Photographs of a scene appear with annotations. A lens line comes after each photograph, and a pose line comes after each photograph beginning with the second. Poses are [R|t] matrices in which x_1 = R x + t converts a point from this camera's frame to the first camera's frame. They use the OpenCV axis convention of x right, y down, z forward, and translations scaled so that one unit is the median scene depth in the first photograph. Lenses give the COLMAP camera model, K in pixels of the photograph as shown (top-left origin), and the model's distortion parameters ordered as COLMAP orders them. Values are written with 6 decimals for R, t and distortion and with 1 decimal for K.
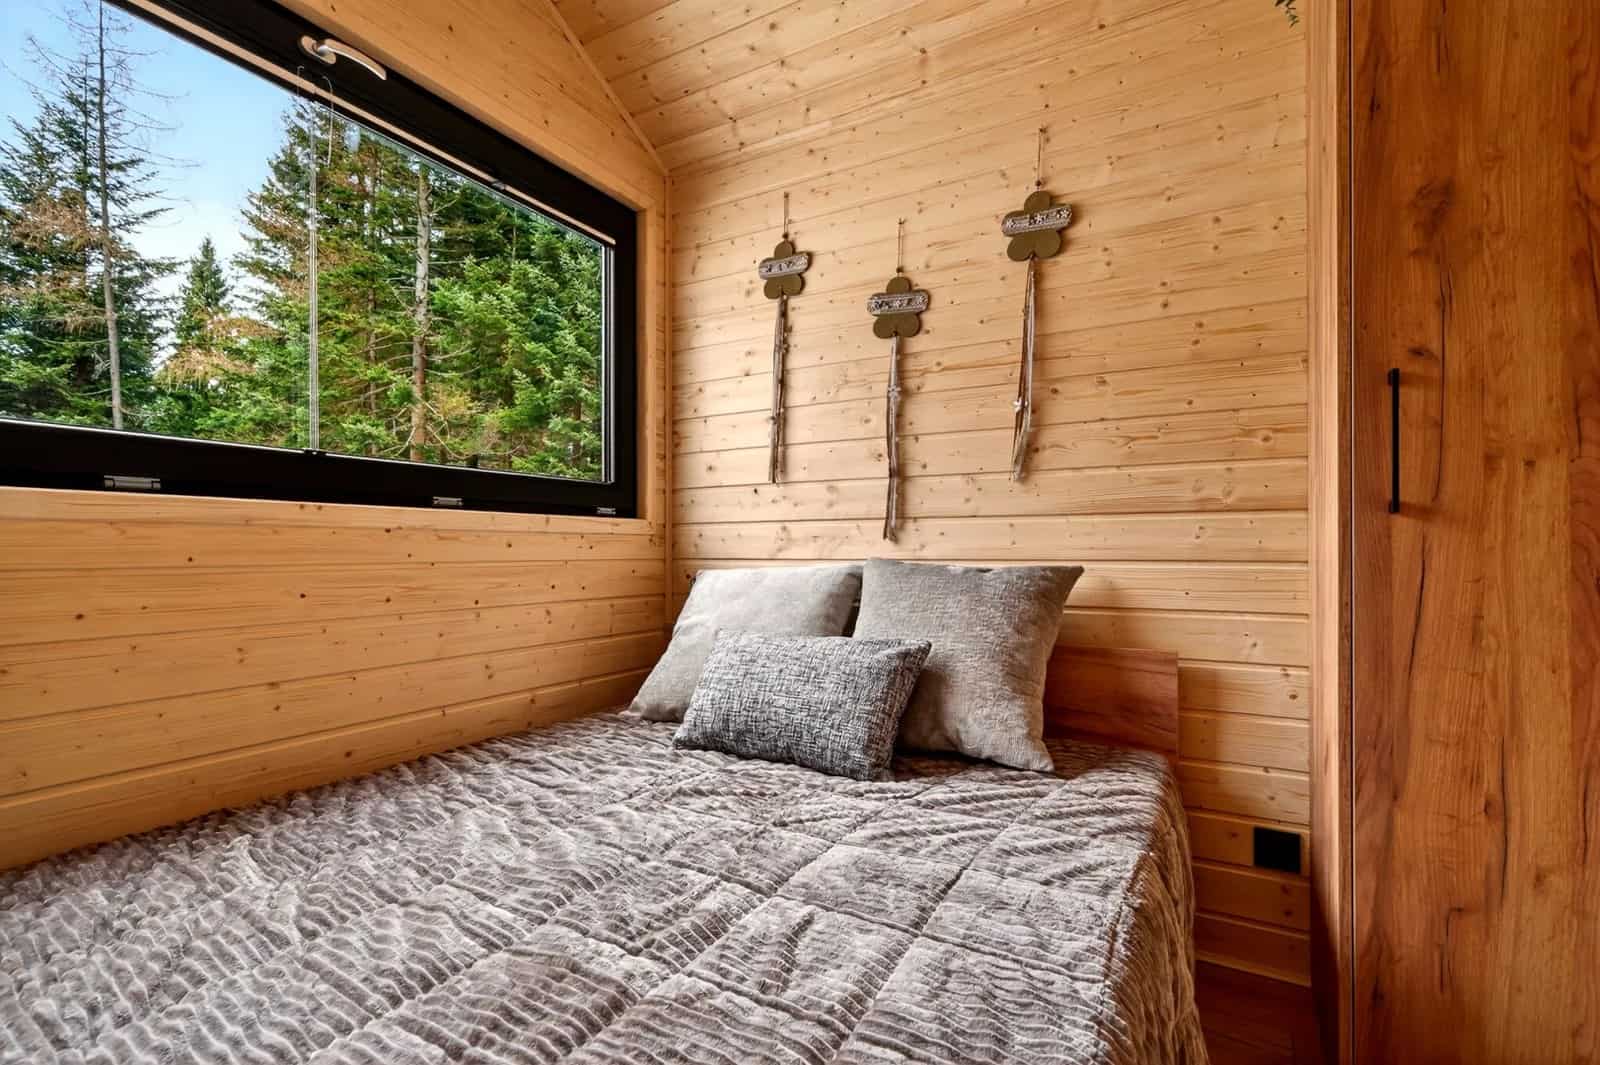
lens RADIAL K [[751.9, 0, 804.2], [0, 751.9, 547.5], [0, 0, 1]] dist [-0.001917, 0.000926]
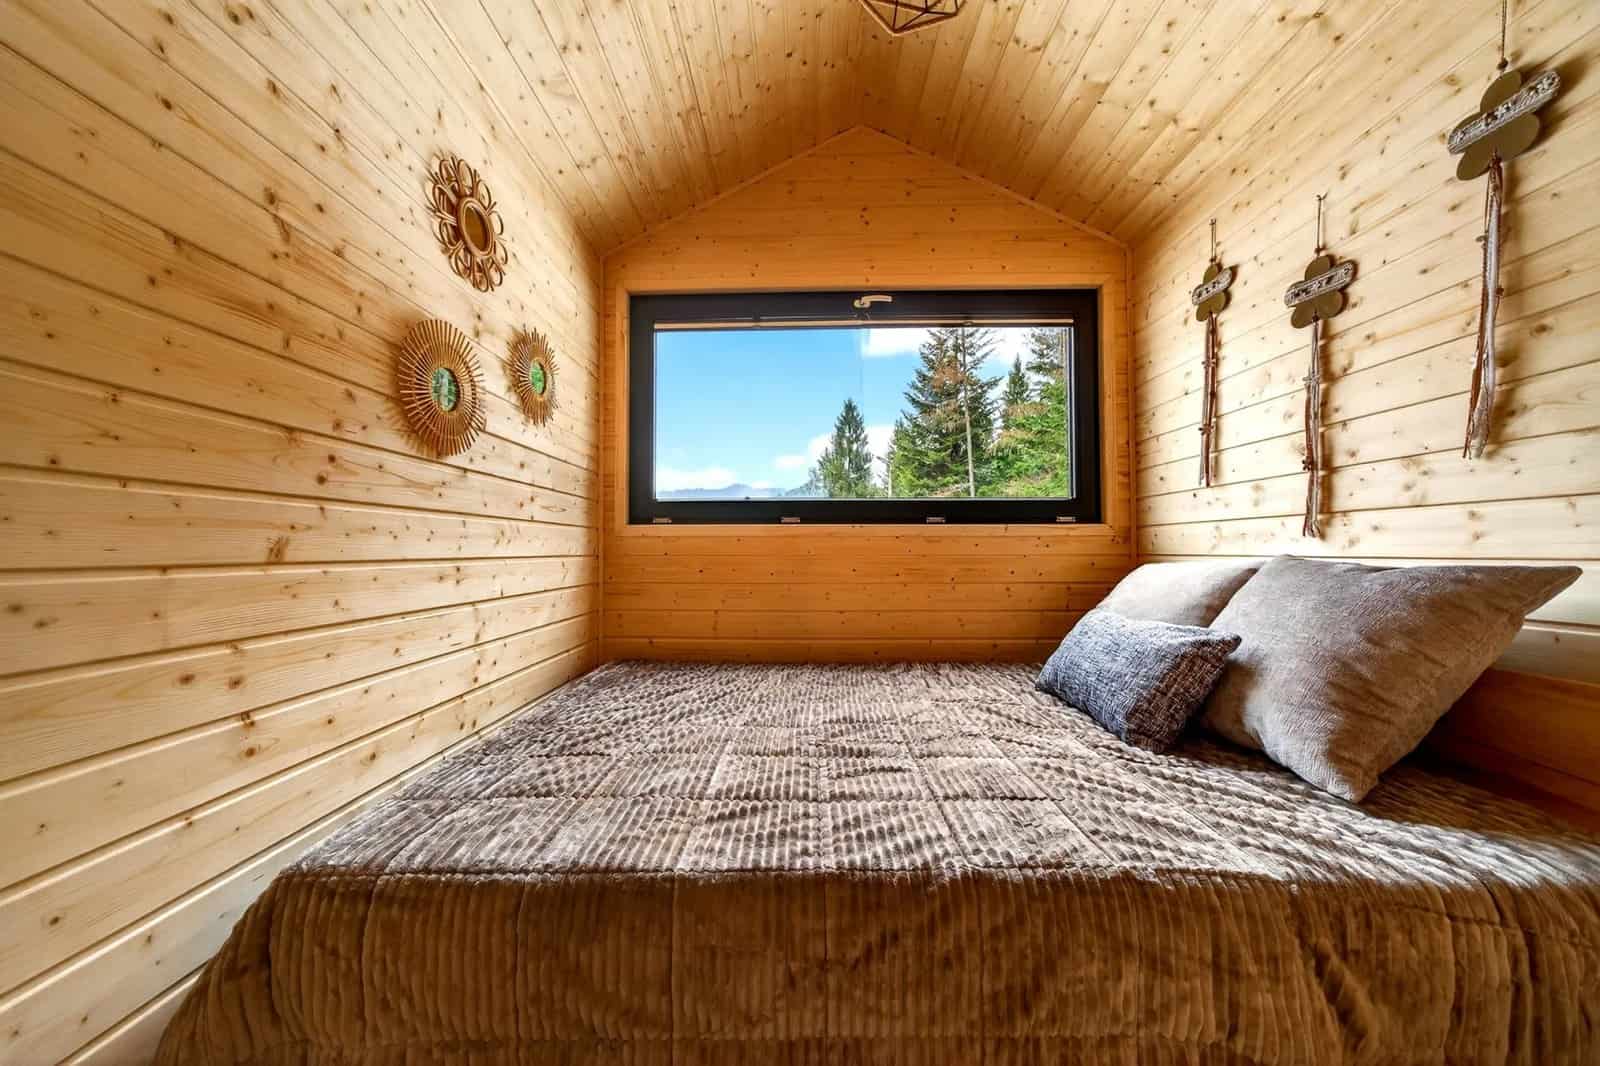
lens RADIAL K [[553.8, 0, 793.3], [0, 553.8, 539.5], [0, 0, 1]] dist [0.003387, 0.000296]
pose [[0.472784, -0.017181, -0.881011, 0.438671], [0.004808, 0.999845, -0.016918, 0.003006], [0.881165, 0.003763, 0.472794, 0.093475]]
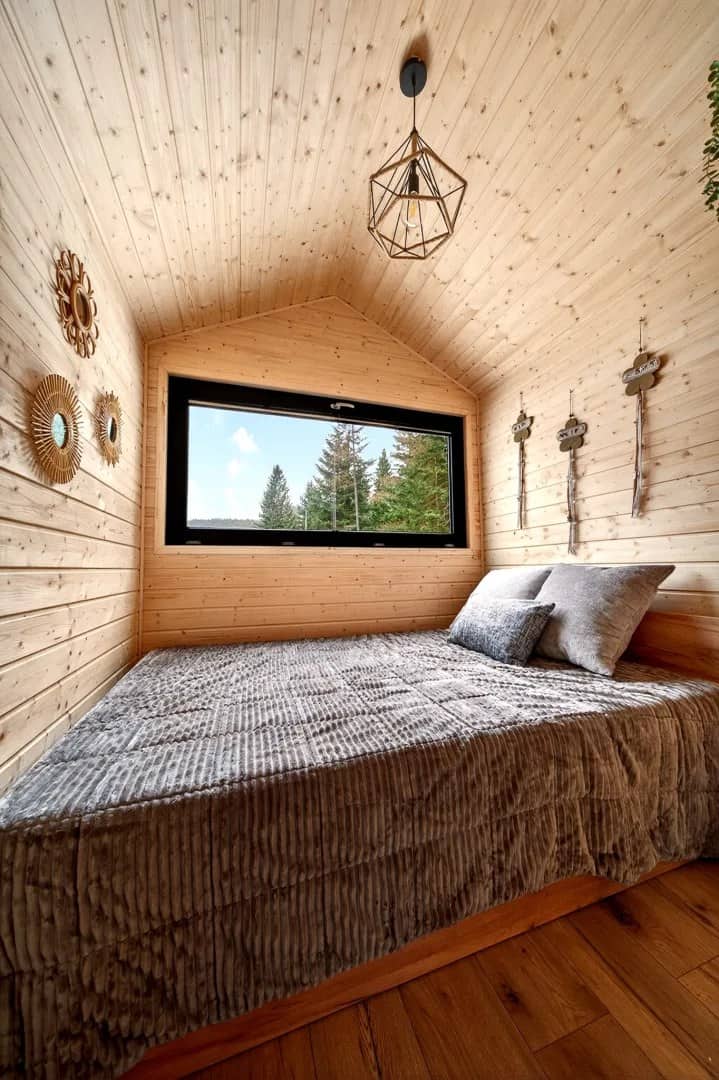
lens RADIAL K [[375.3, 0, 374.9], [0, 375.3, 545.7], [0, 0, 1]] dist [0.006649, 0.000240]
pose [[0.757000, -0.046431, -0.651764, 0.375642], [0.012967, 0.998343, -0.056060, 0.017107], [0.653287, 0.033986, 0.756347, -0.062785]]
